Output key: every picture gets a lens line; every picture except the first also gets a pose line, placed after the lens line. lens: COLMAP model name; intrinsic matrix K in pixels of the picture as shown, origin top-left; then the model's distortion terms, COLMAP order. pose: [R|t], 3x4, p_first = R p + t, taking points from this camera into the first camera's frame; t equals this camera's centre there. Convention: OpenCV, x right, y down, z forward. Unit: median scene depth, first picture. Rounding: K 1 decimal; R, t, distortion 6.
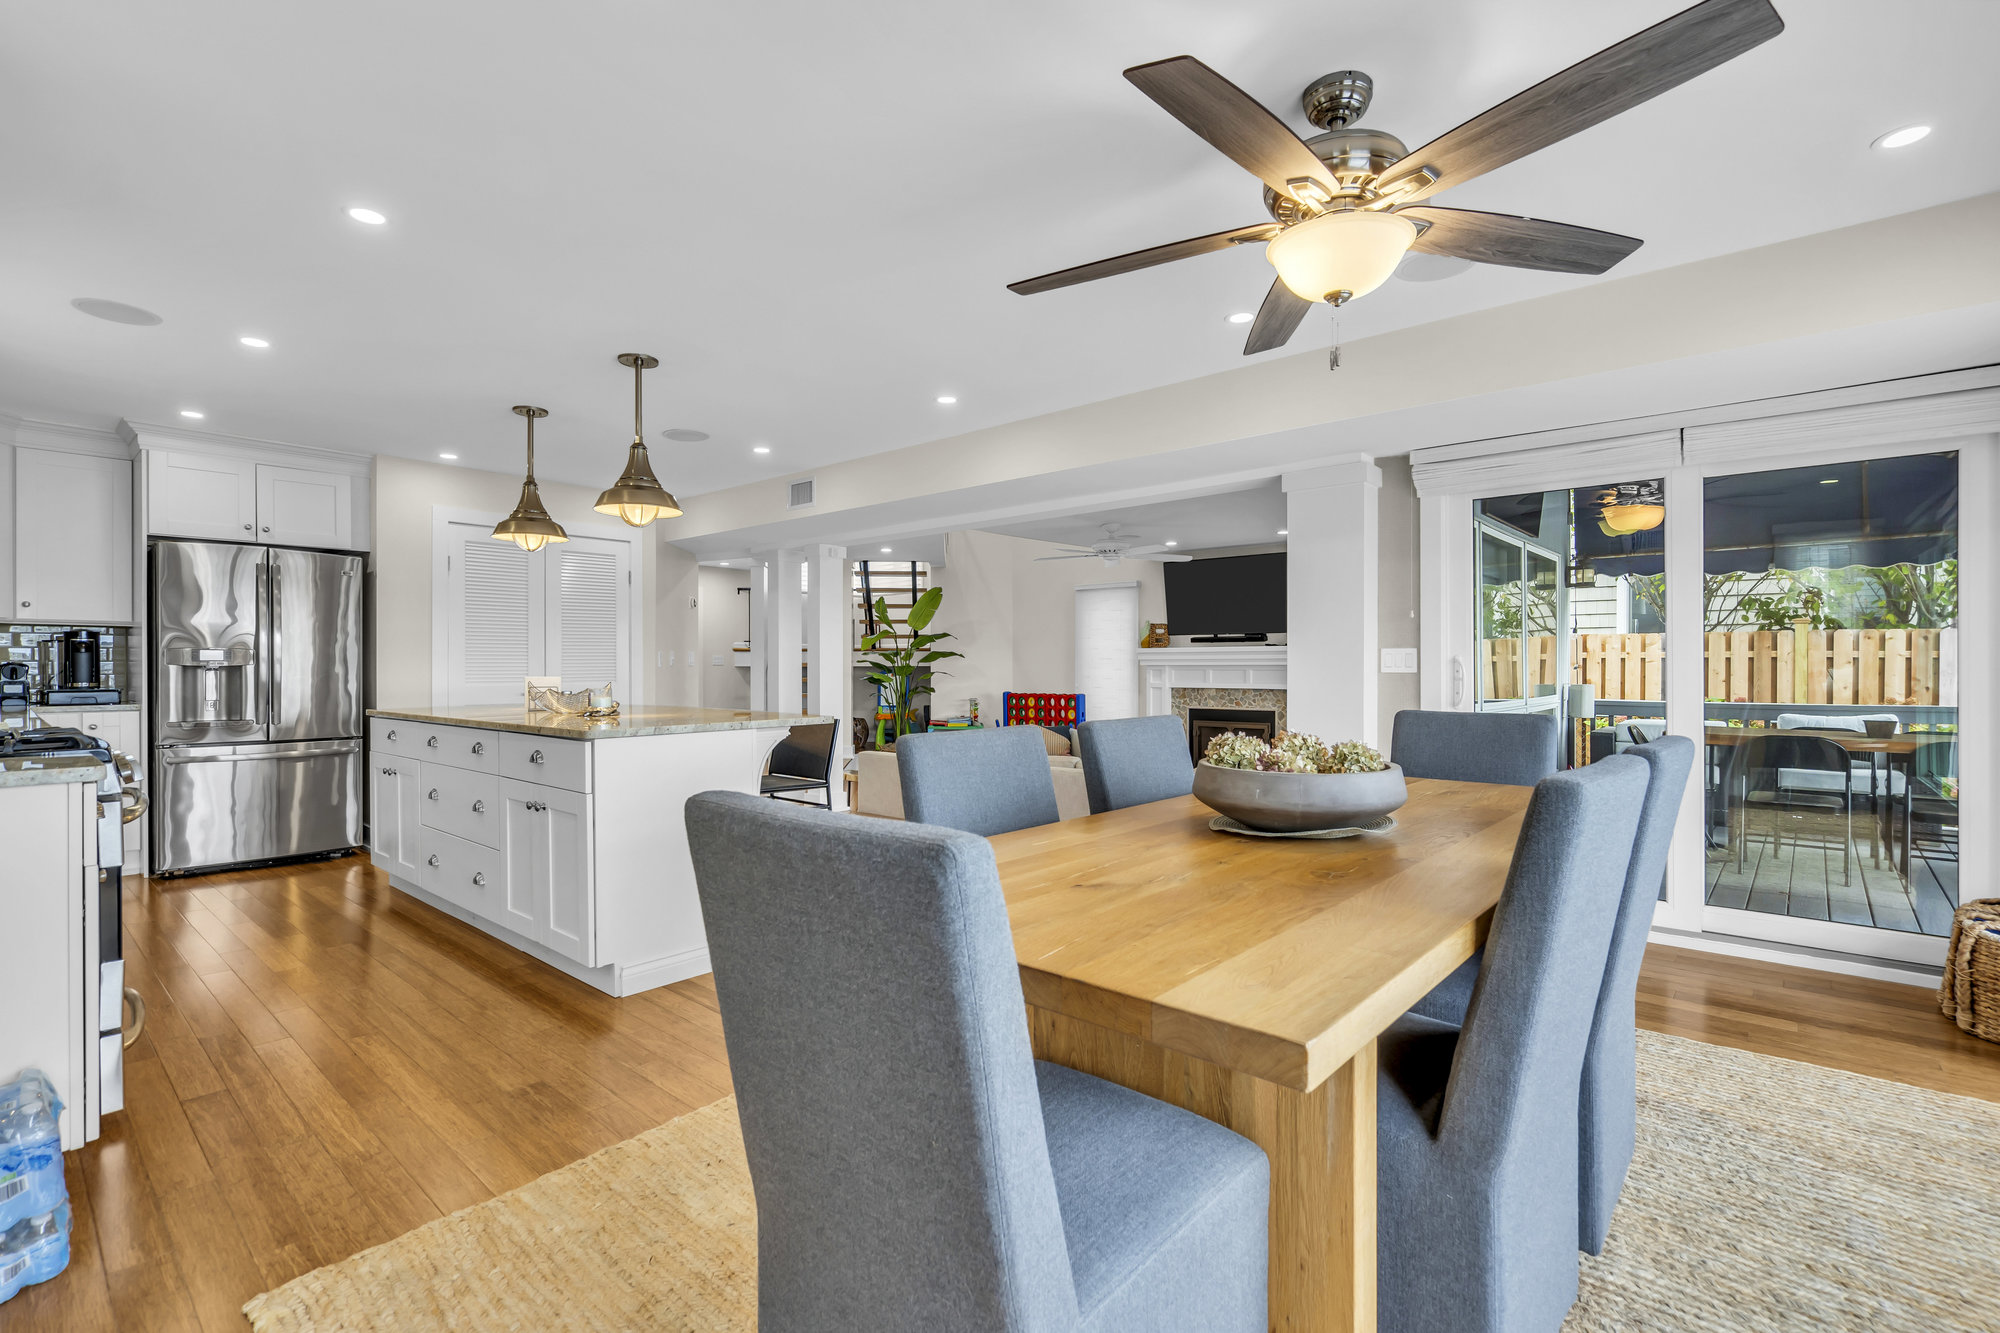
lens RADIAL K [[916.1, 0, 994.1], [0, 916.1, 664.4], [0, 0, 1]] dist [0.002641, 0.000862]
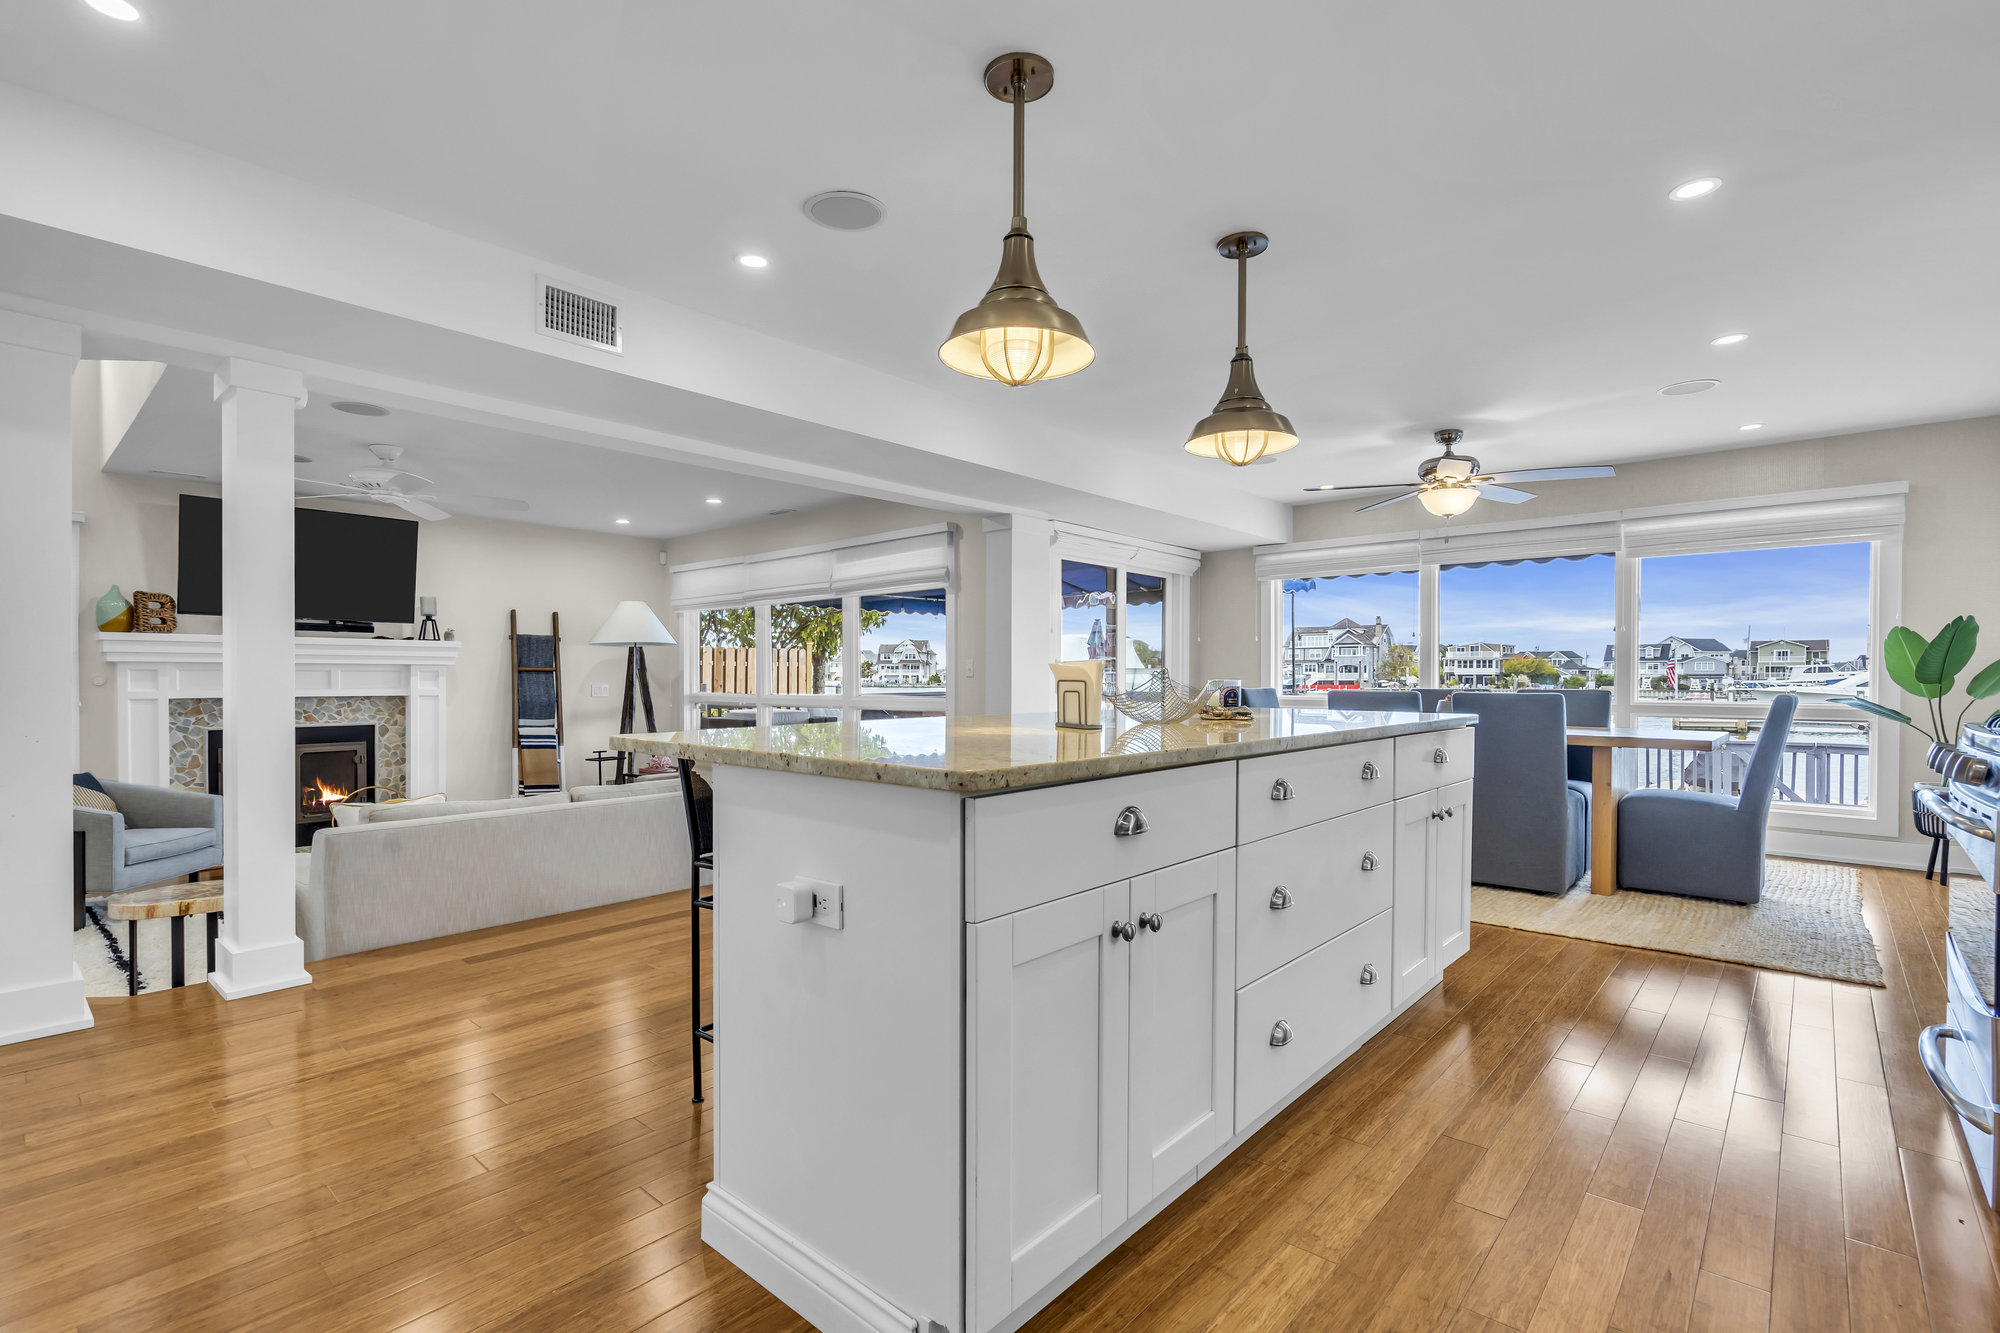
lens RADIAL K [[916.1, 0, 1012.9], [0, 916.1, 676.4], [0, 0, 1]] dist [0.002641, 0.000862]
pose [[-0.010724, -0.001532, 0.999941, -0.410191], [-0.007429, 0.999971, 0.001452, 0.005255], [-0.999915, -0.007413, -0.010735, 0.427023]]
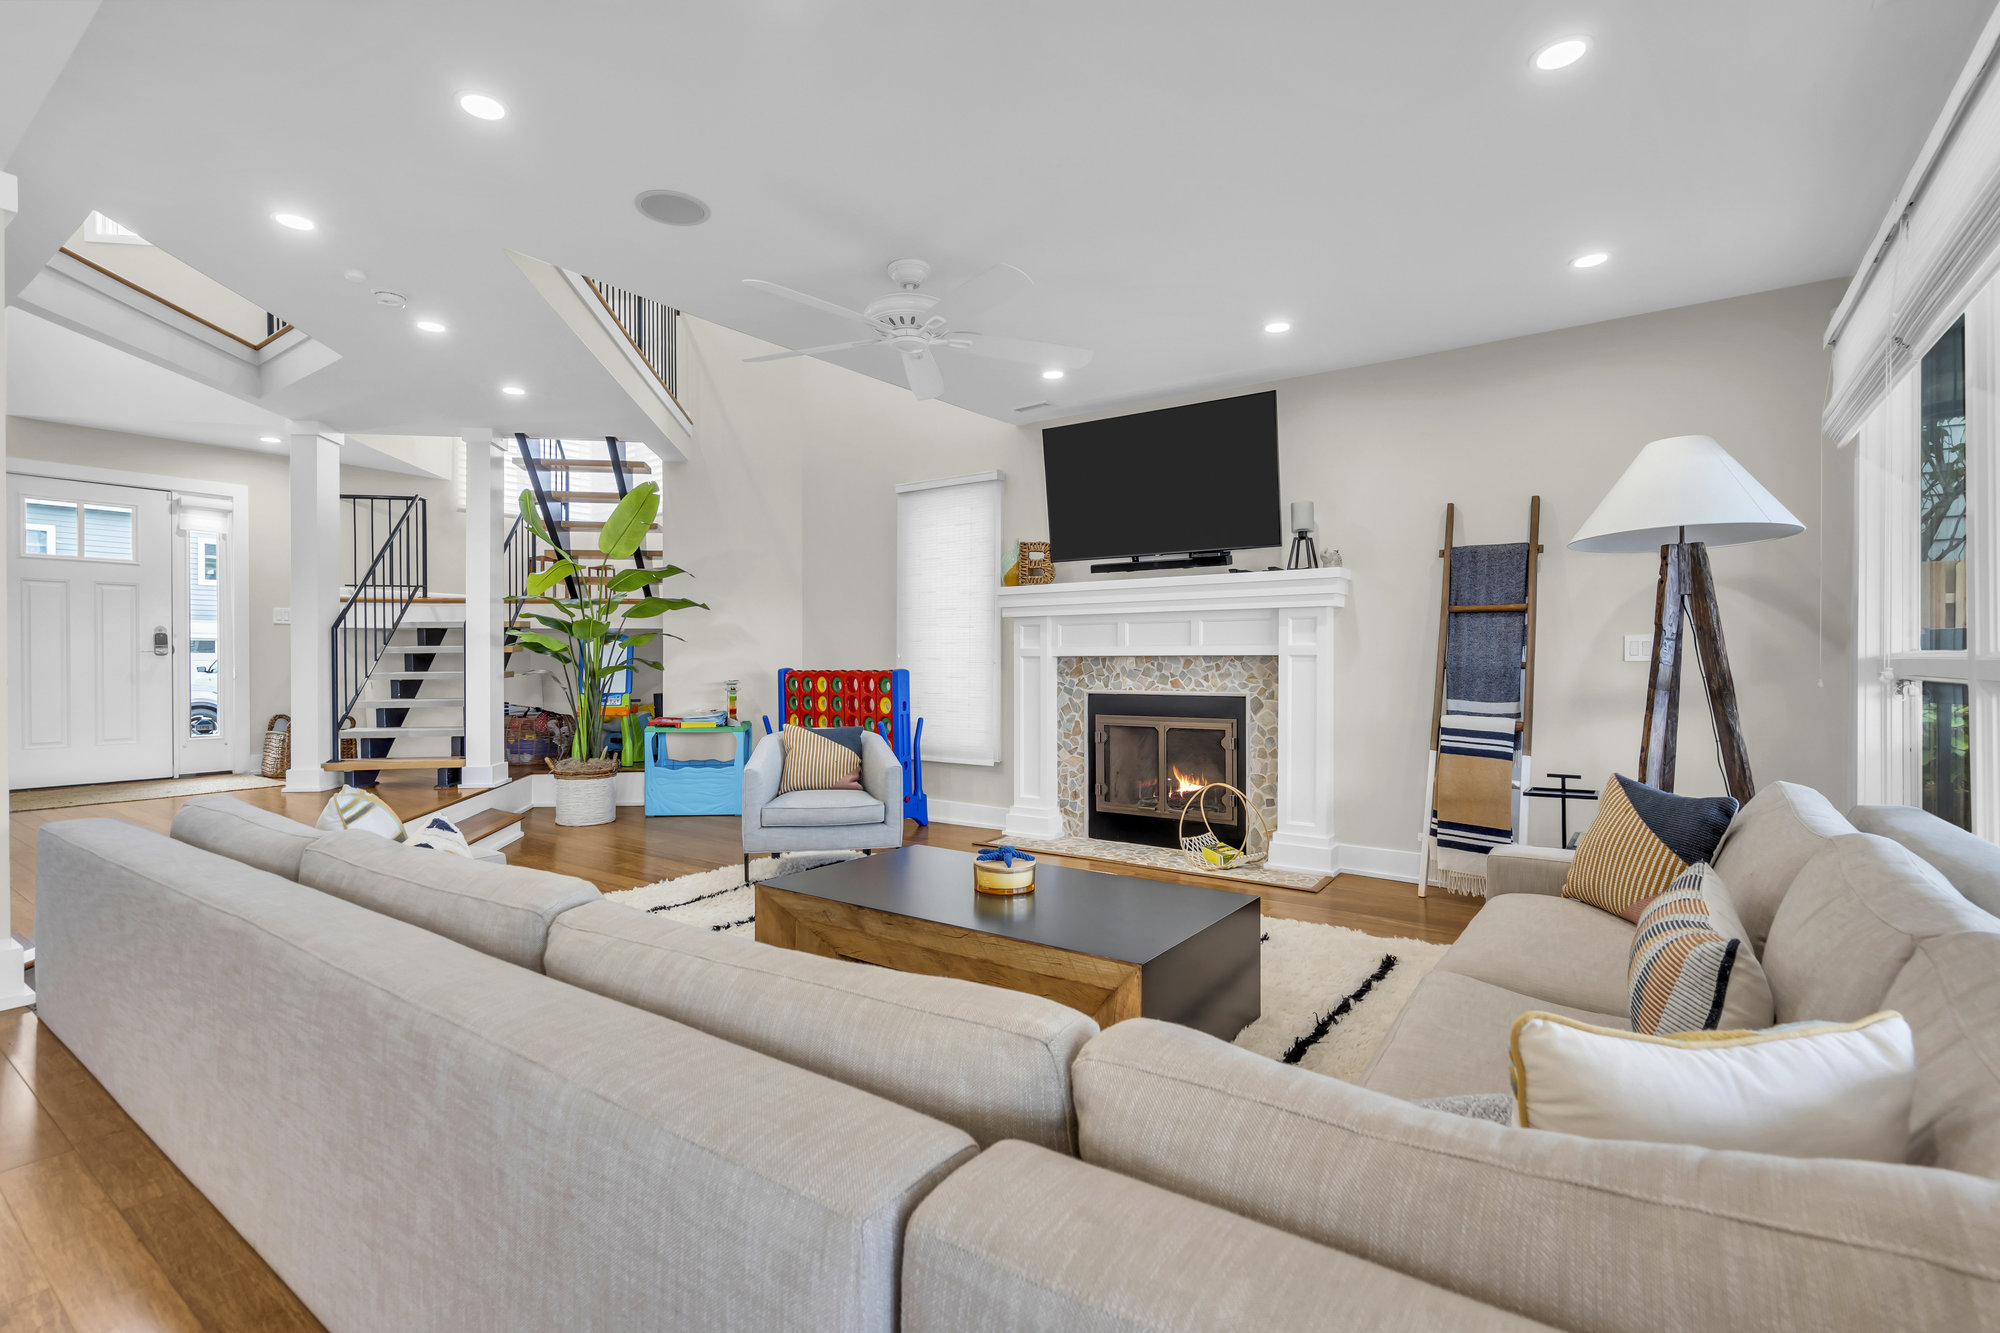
lens RADIAL K [[916.1, 0, 1001.3], [0, 916.1, 663.9], [0, 0, 1]] dist [0.002641, 0.000862]
pose [[0.994179, -0.003409, 0.107687, 0.095882], [0.002474, 0.999958, 0.008814, 0.024086], [-0.107712, -0.008497, 0.994146, 0.431602]]
